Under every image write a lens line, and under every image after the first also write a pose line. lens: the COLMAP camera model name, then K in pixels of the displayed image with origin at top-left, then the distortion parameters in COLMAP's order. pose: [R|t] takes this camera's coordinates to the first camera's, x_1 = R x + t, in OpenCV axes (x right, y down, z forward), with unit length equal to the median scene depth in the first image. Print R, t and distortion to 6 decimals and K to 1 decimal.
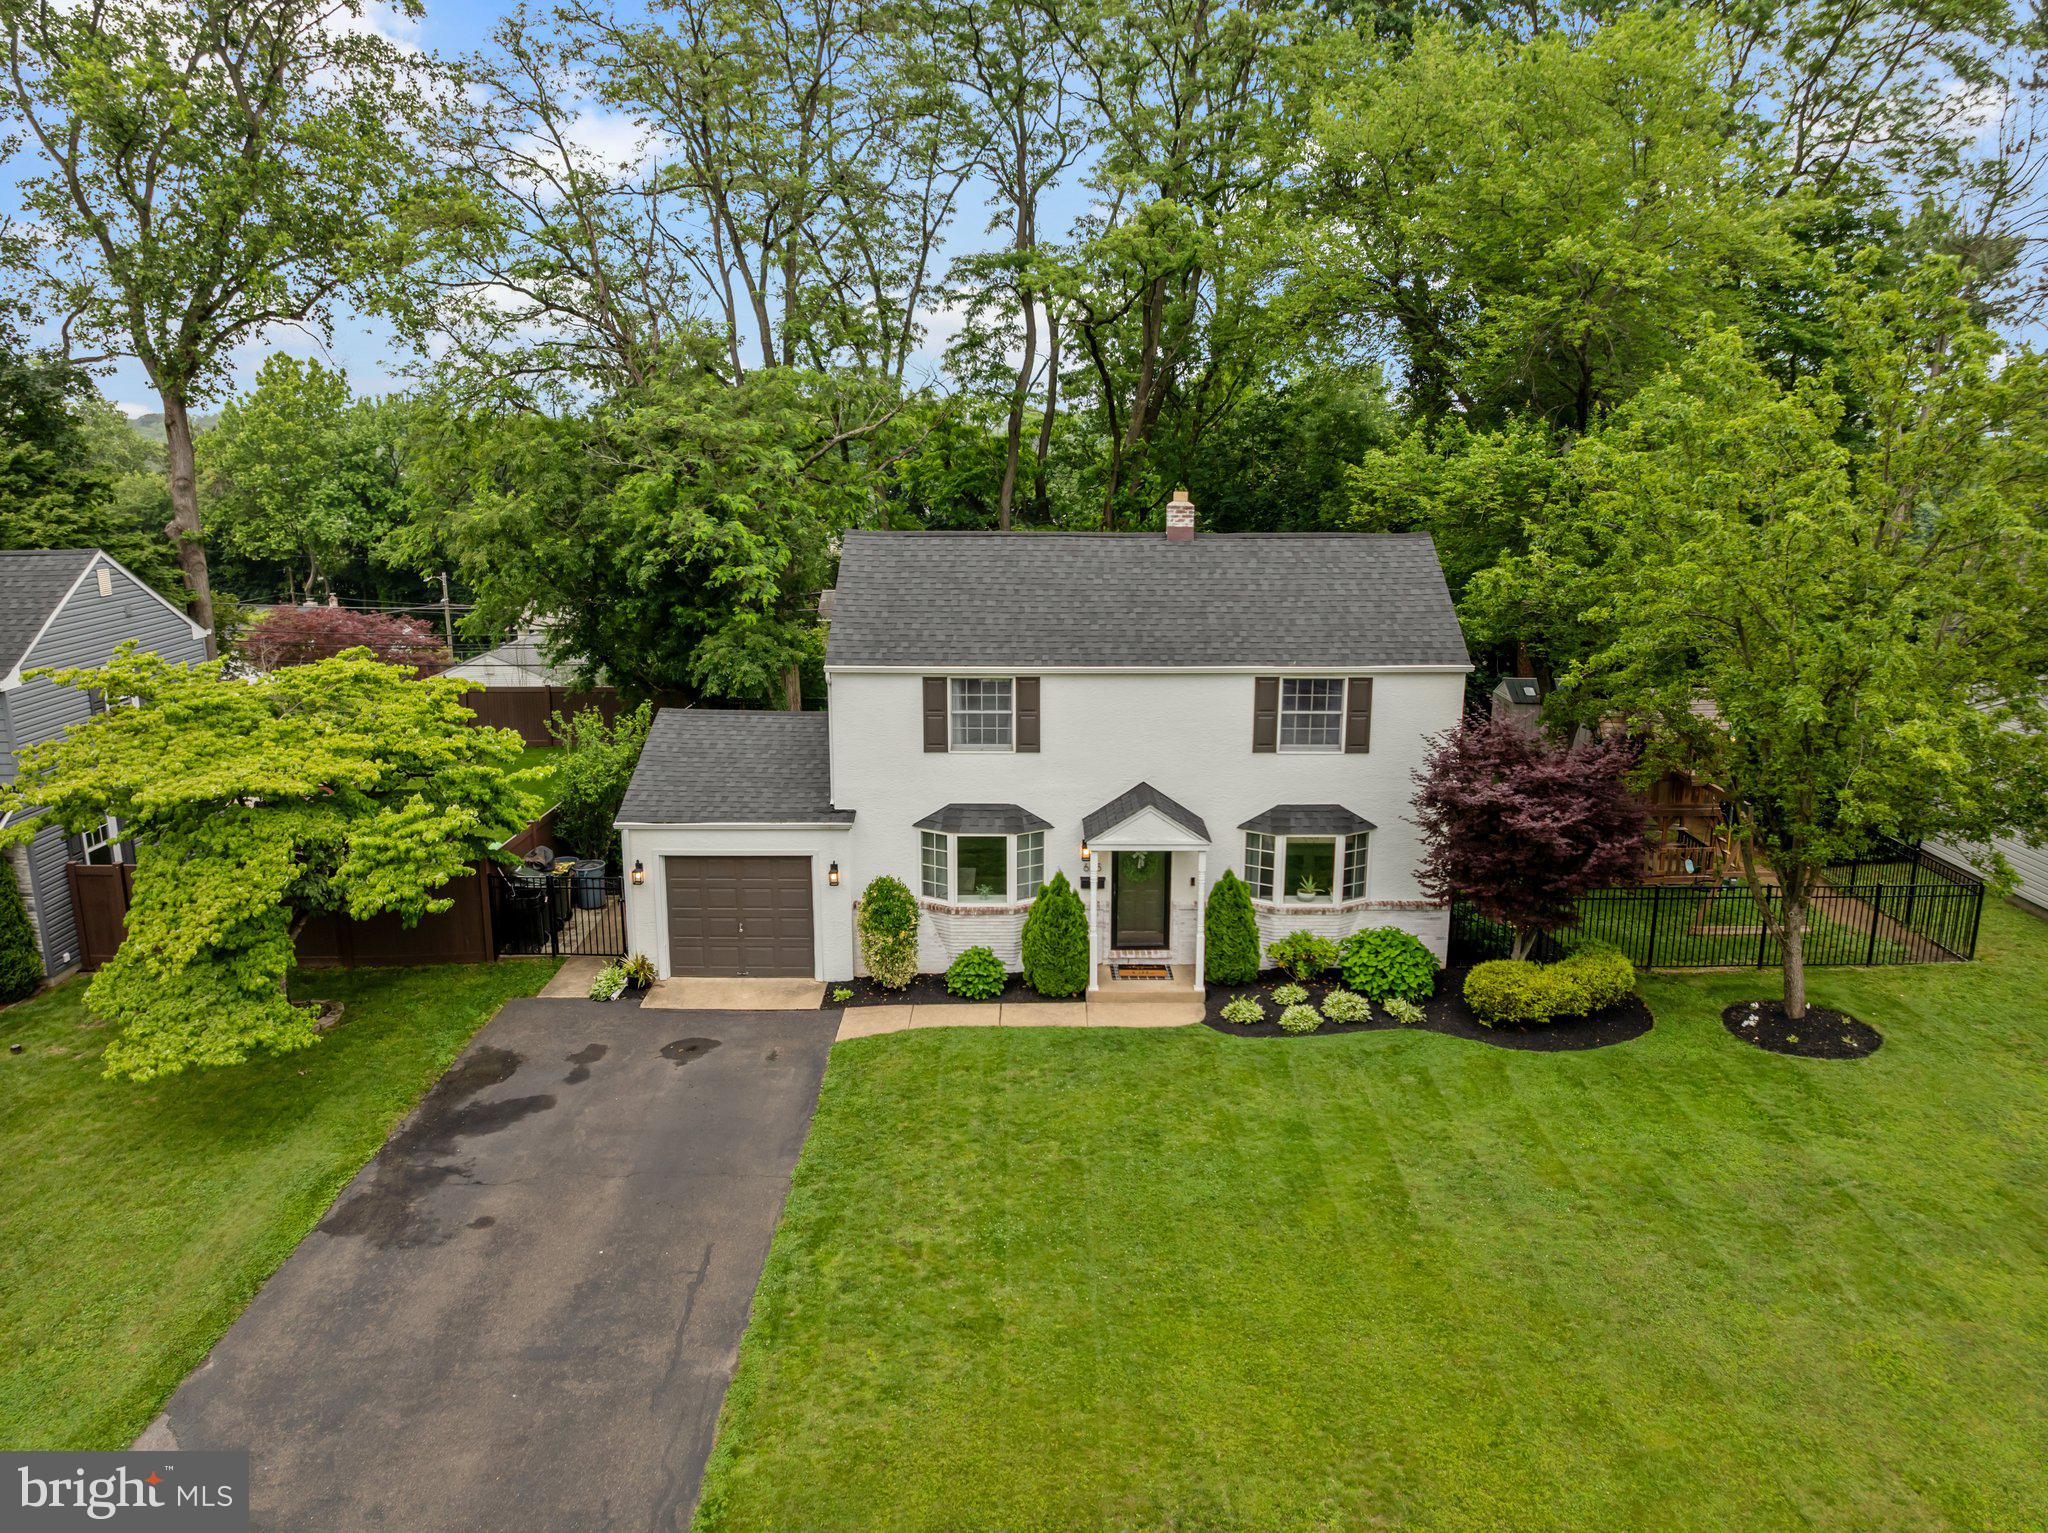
lens RADIAL K [[1452.1, 0, 1031.7], [0, 1452.1, 761.1], [0, 0, 1]] dist [-0.045252, 0.012338]
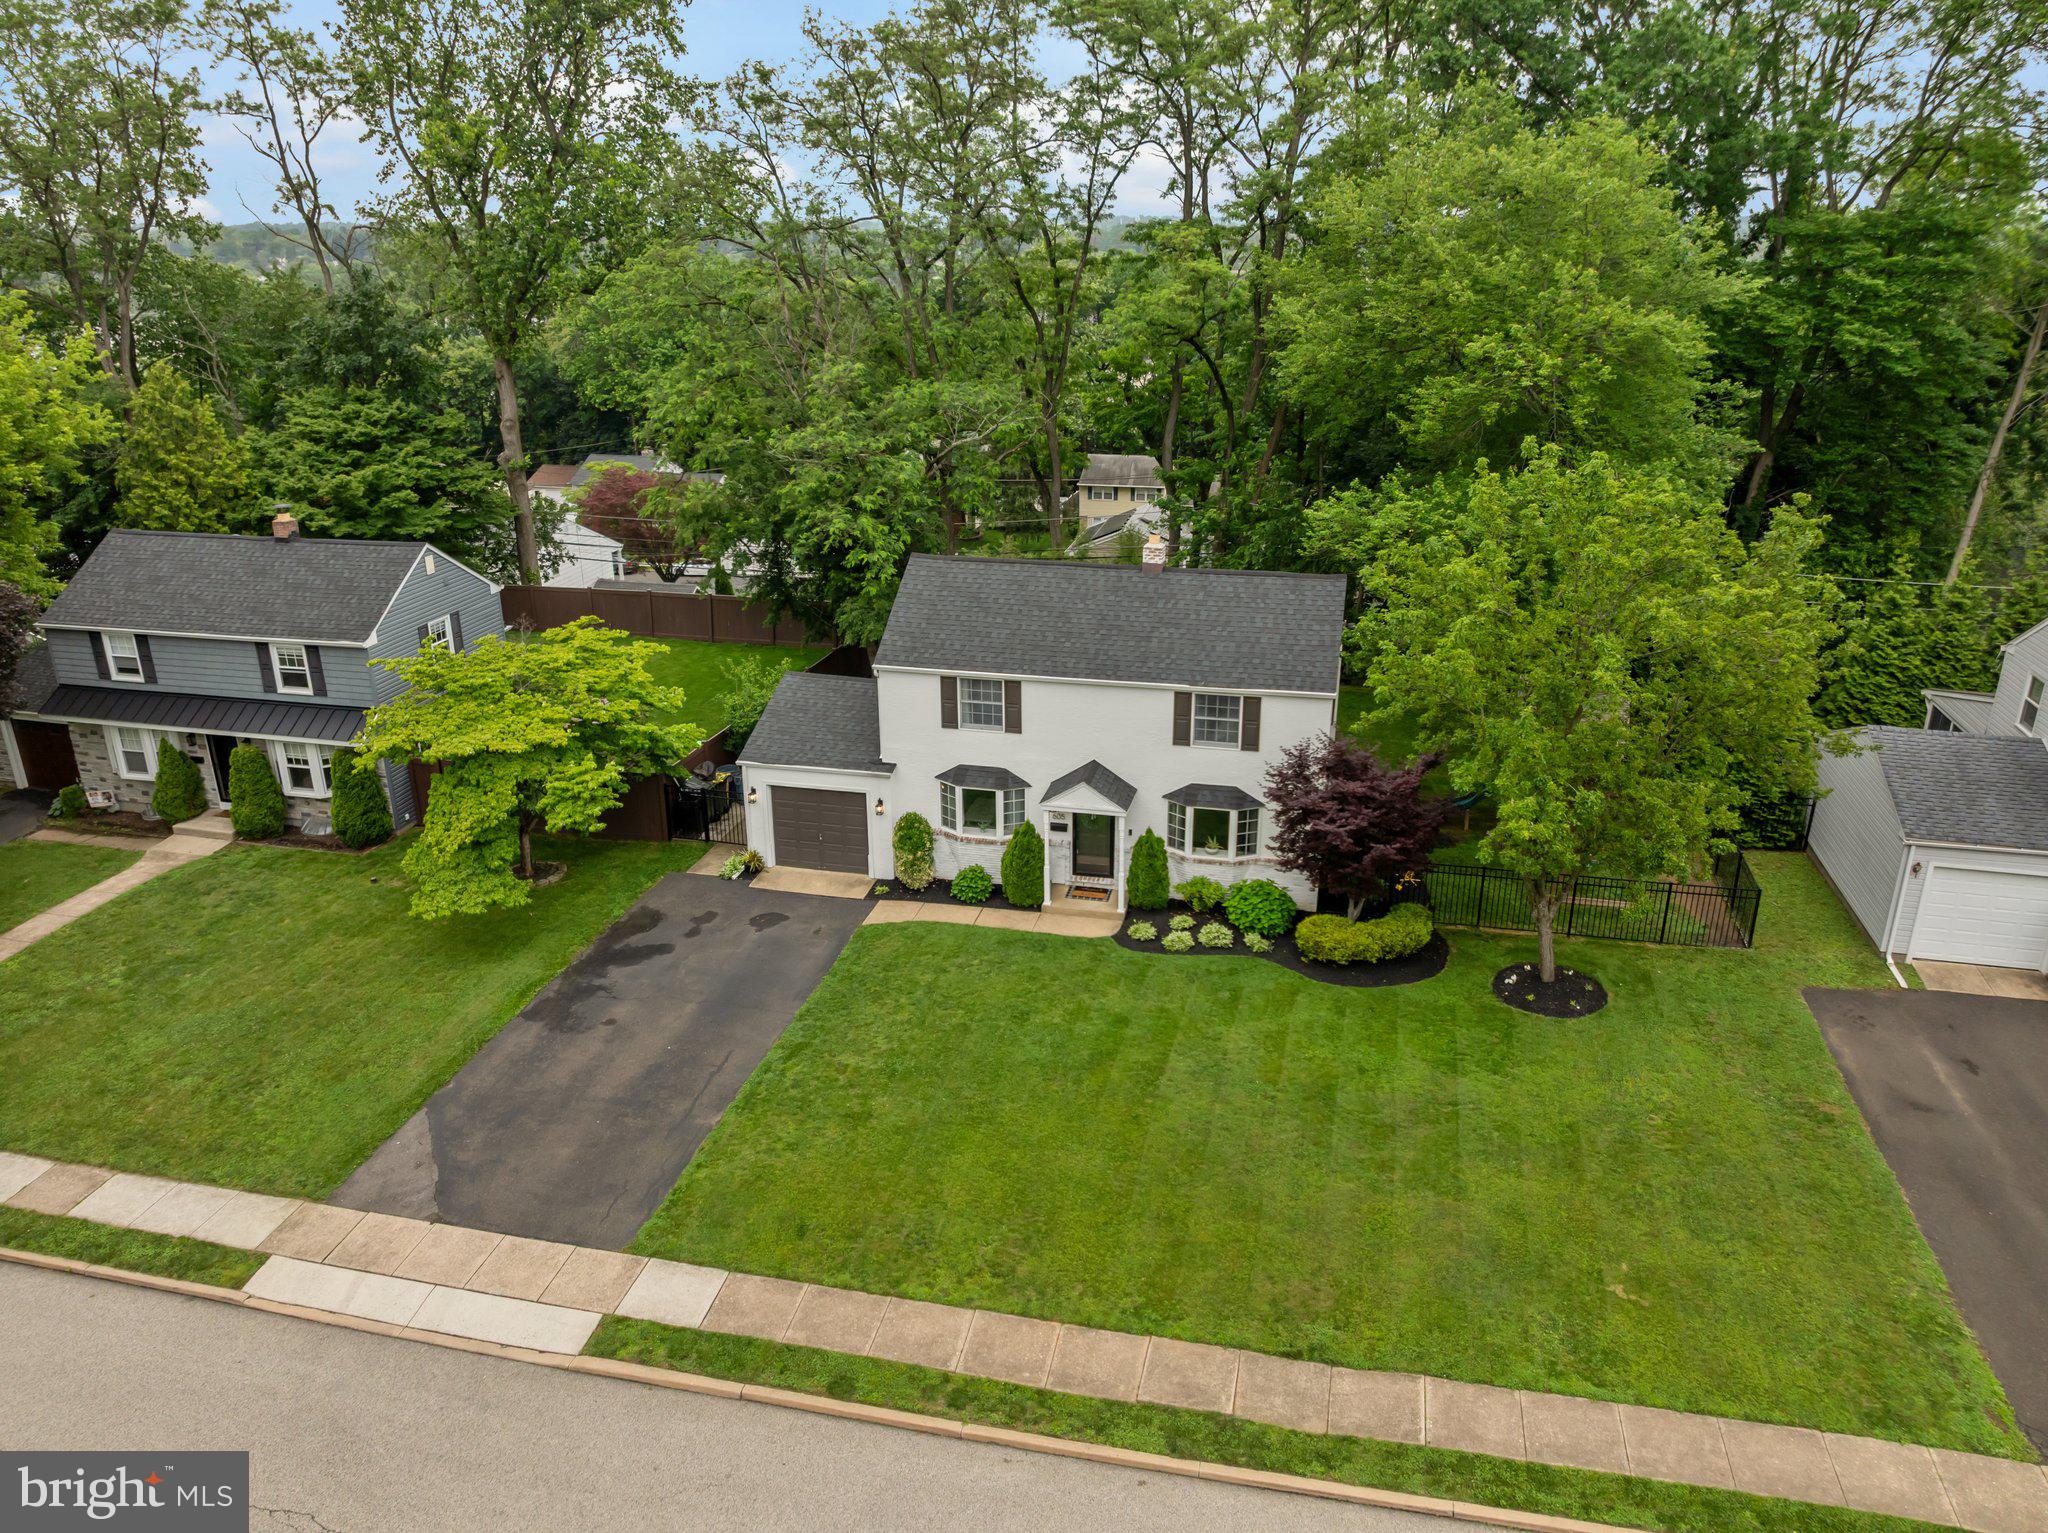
lens RADIAL K [[1452.1, 0, 1031.1], [0, 1452.1, 759.1], [0, 0, 1]] dist [-0.045252, 0.012338]
pose [[0.973024, 0.074669, -0.218288, 0.329088], [-0.046583, 0.990275, 0.131095, -0.169004], [0.225954, -0.117390, 0.967039, -0.359809]]
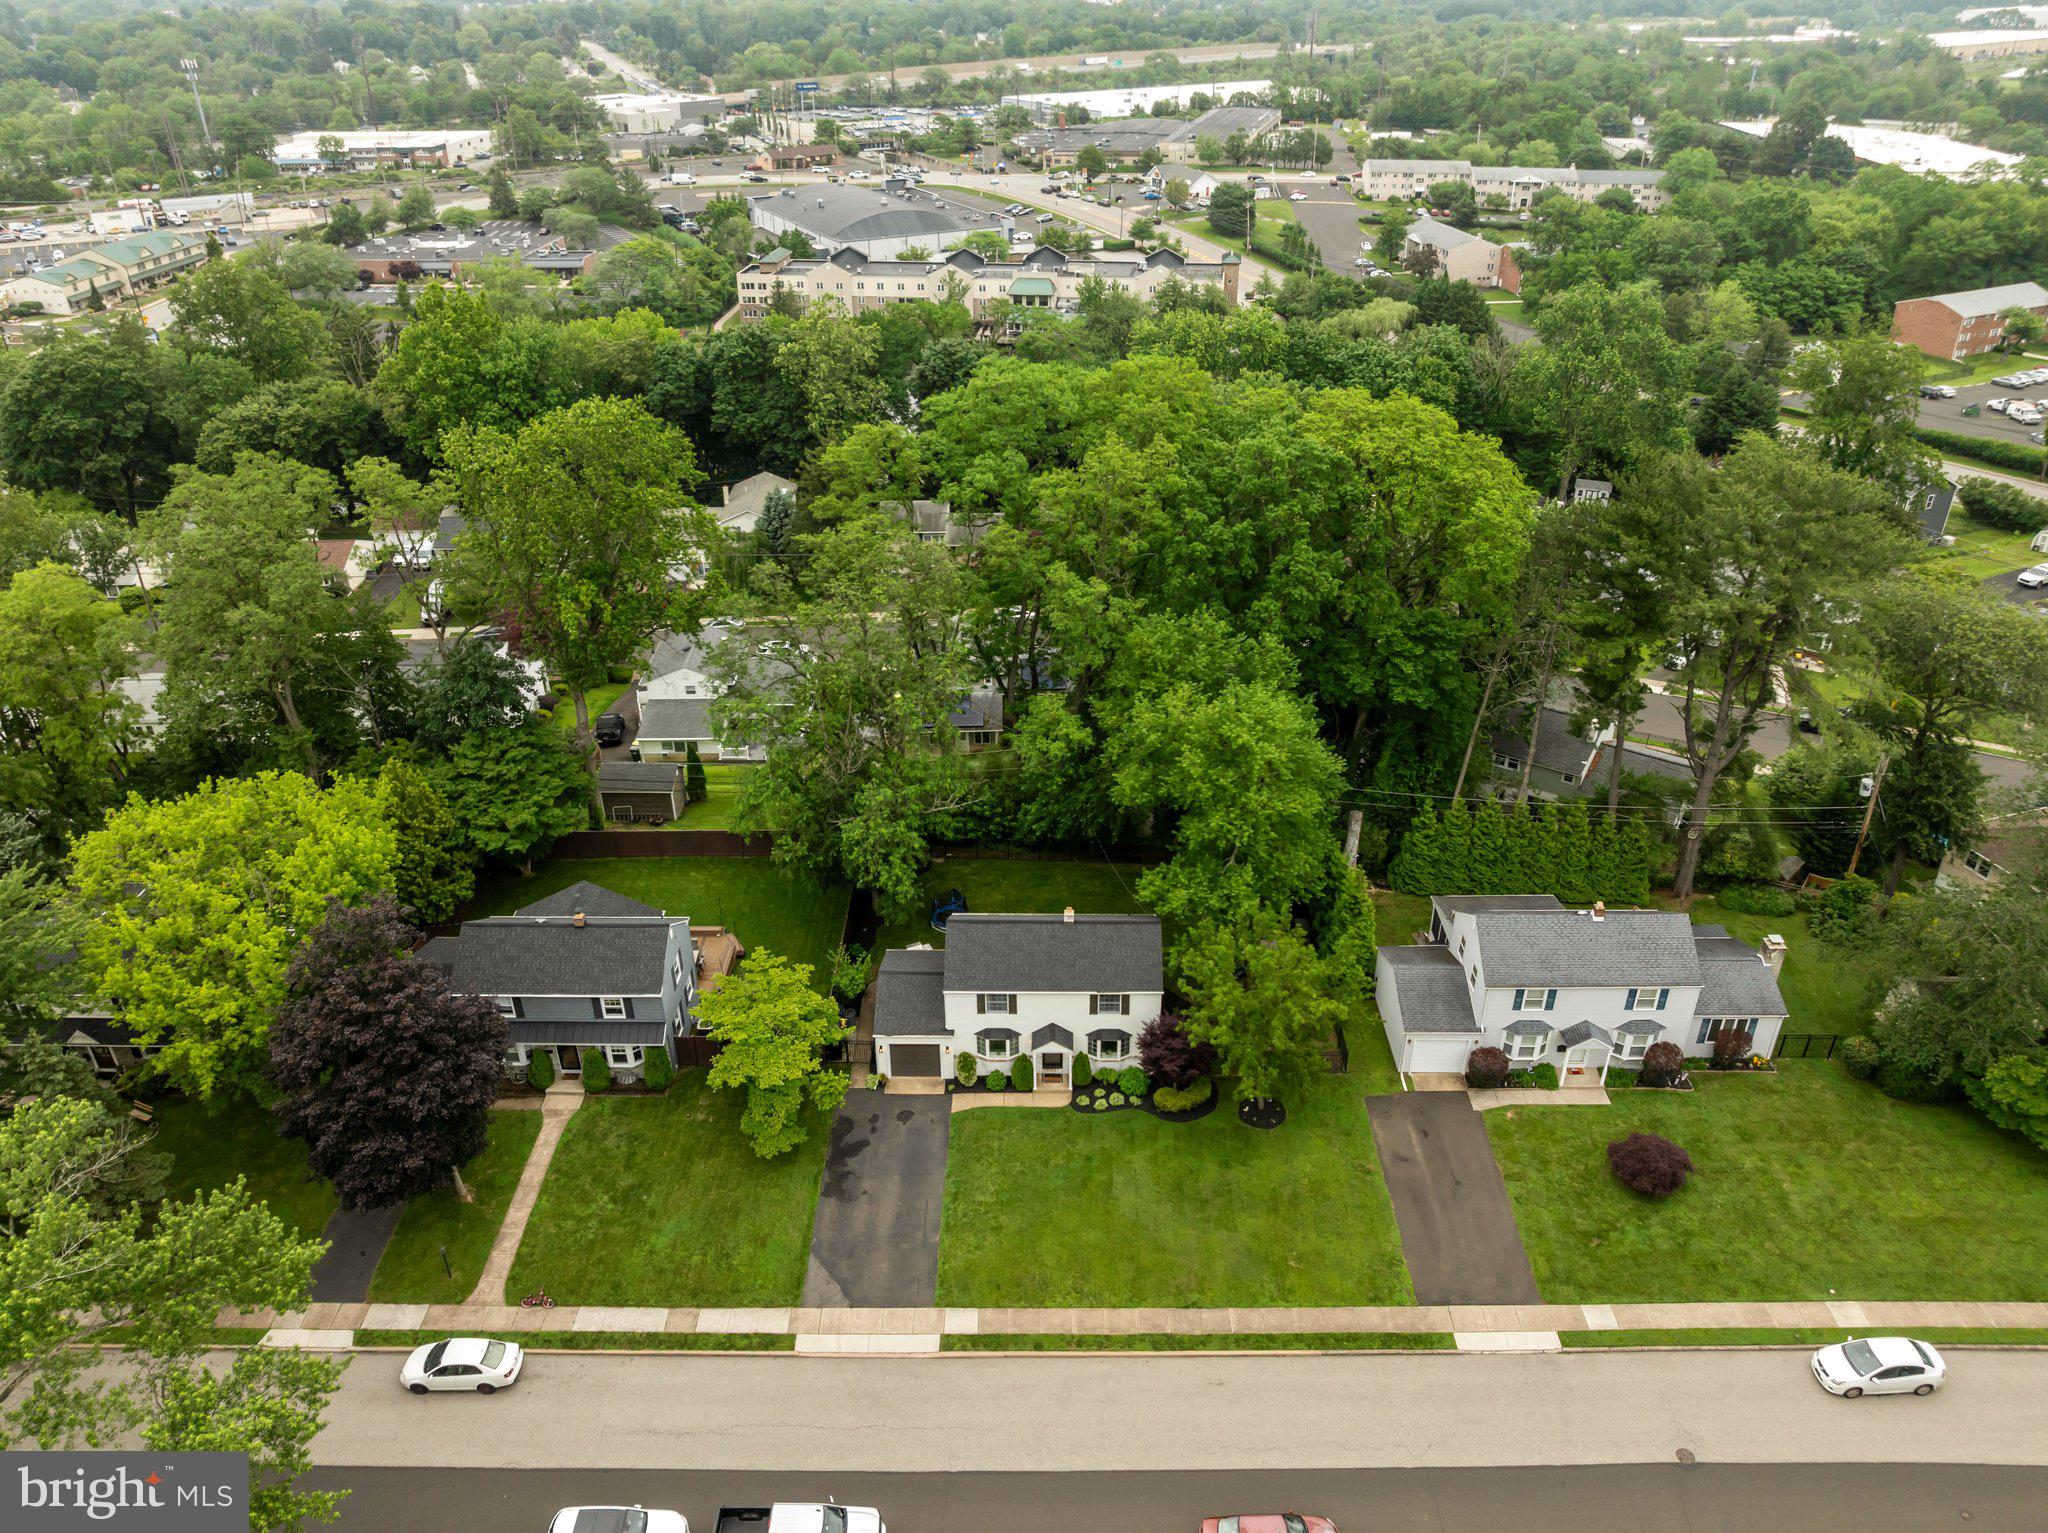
lens RADIAL K [[1452.1, 0, 1033.1], [0, 1452.1, 765.0], [0, 0, 1]] dist [-0.045252, 0.012338]
pose [[0.999862, 0.000214, -0.016611, 0.088982], [0.004609, 0.957081, 0.289784, -1.368233], [0.015960, -0.289820, 0.956948, -1.696176]]
